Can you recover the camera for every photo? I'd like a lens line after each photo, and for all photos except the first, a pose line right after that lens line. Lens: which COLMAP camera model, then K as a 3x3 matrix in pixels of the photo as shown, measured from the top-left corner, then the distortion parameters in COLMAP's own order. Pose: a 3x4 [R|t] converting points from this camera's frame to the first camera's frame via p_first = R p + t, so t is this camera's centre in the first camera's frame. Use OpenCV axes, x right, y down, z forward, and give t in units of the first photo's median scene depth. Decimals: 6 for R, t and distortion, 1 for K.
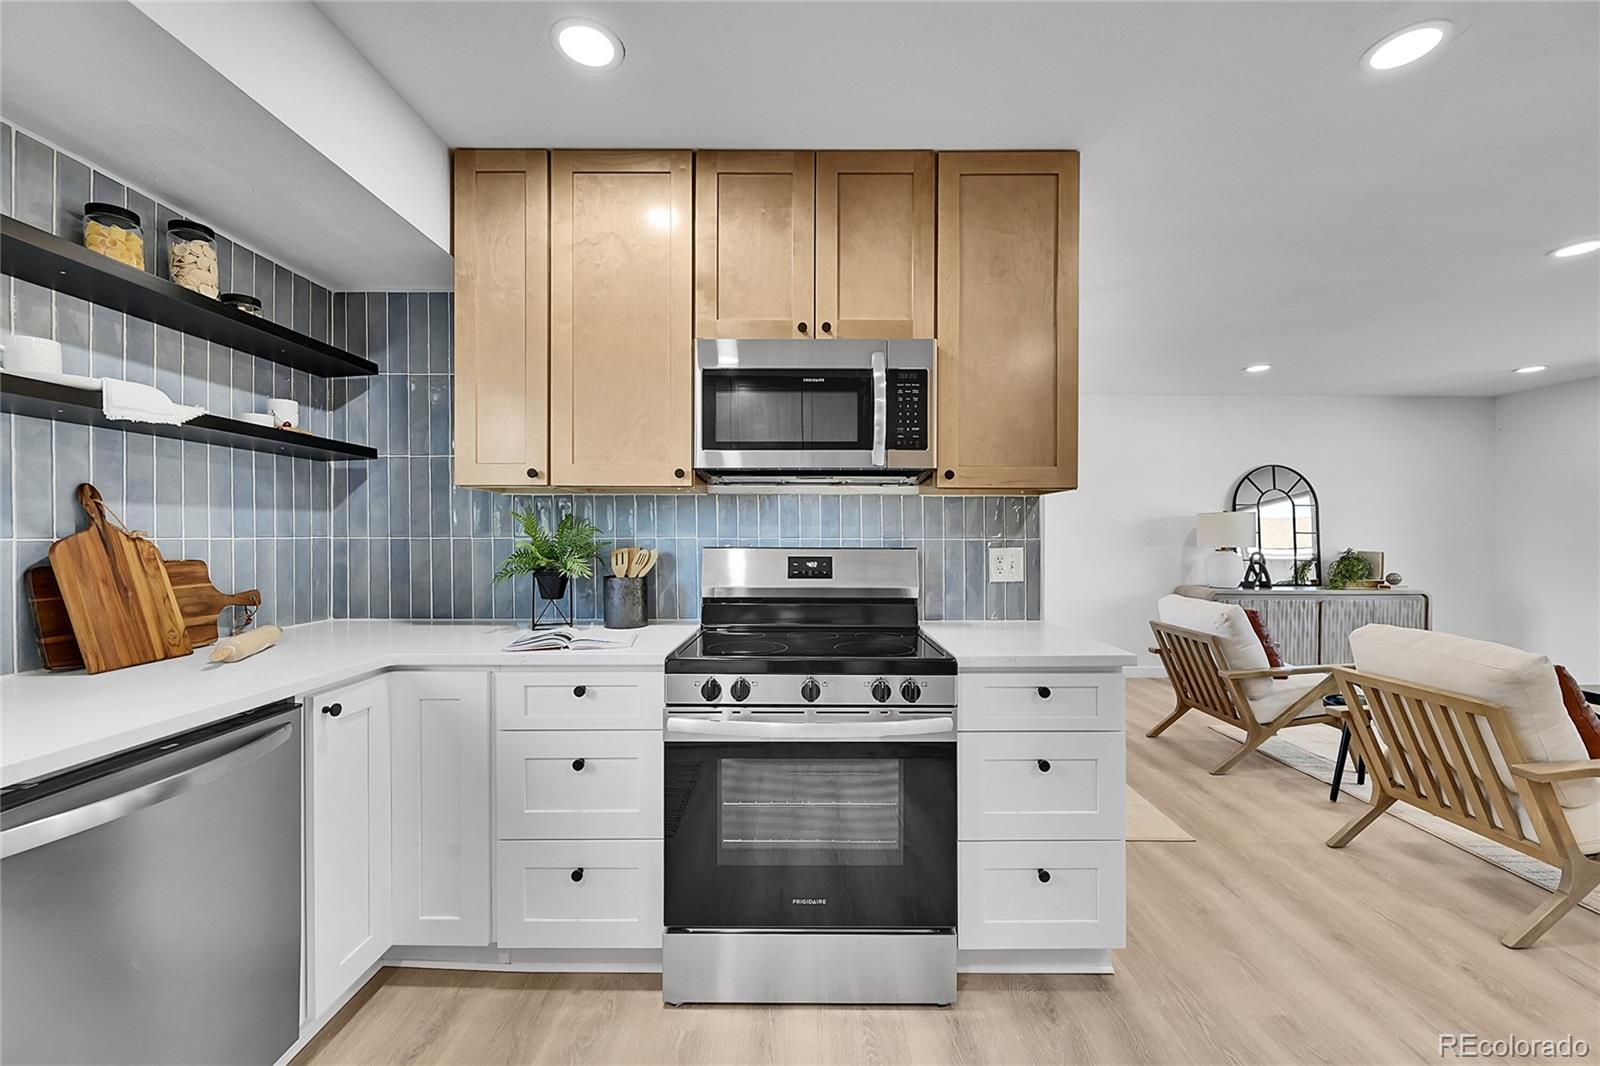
lens RADIAL K [[629.7, 0, 806.7], [0, 629.7, 536.2], [0, 0, 1]] dist [-0.004169, -0.000031]
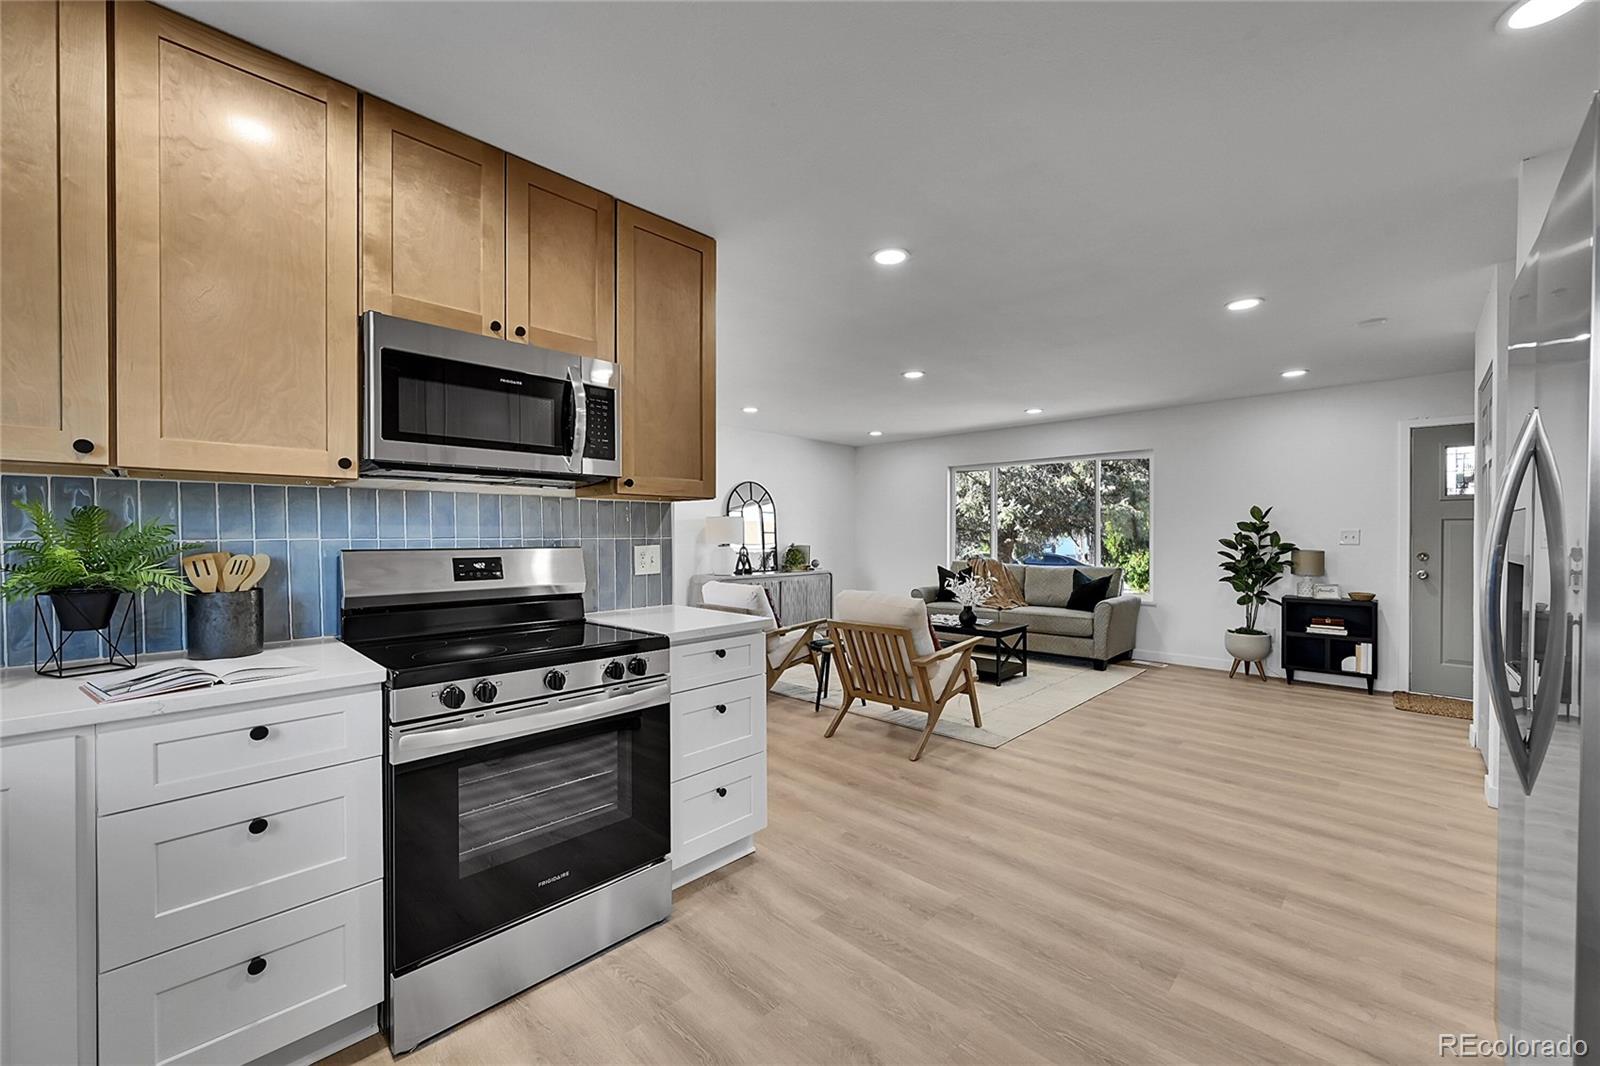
lens RADIAL K [[629.7, 0, 807.5], [0, 629.7, 534.8], [0, 0, 1]] dist [-0.004169, -0.000031]
pose [[0.691311, -0.003250, 0.722550, -0.379582], [0.004176, 0.999991, 0.000503, -0.000888], [-0.722545, 0.002670, 0.691319, -0.039475]]
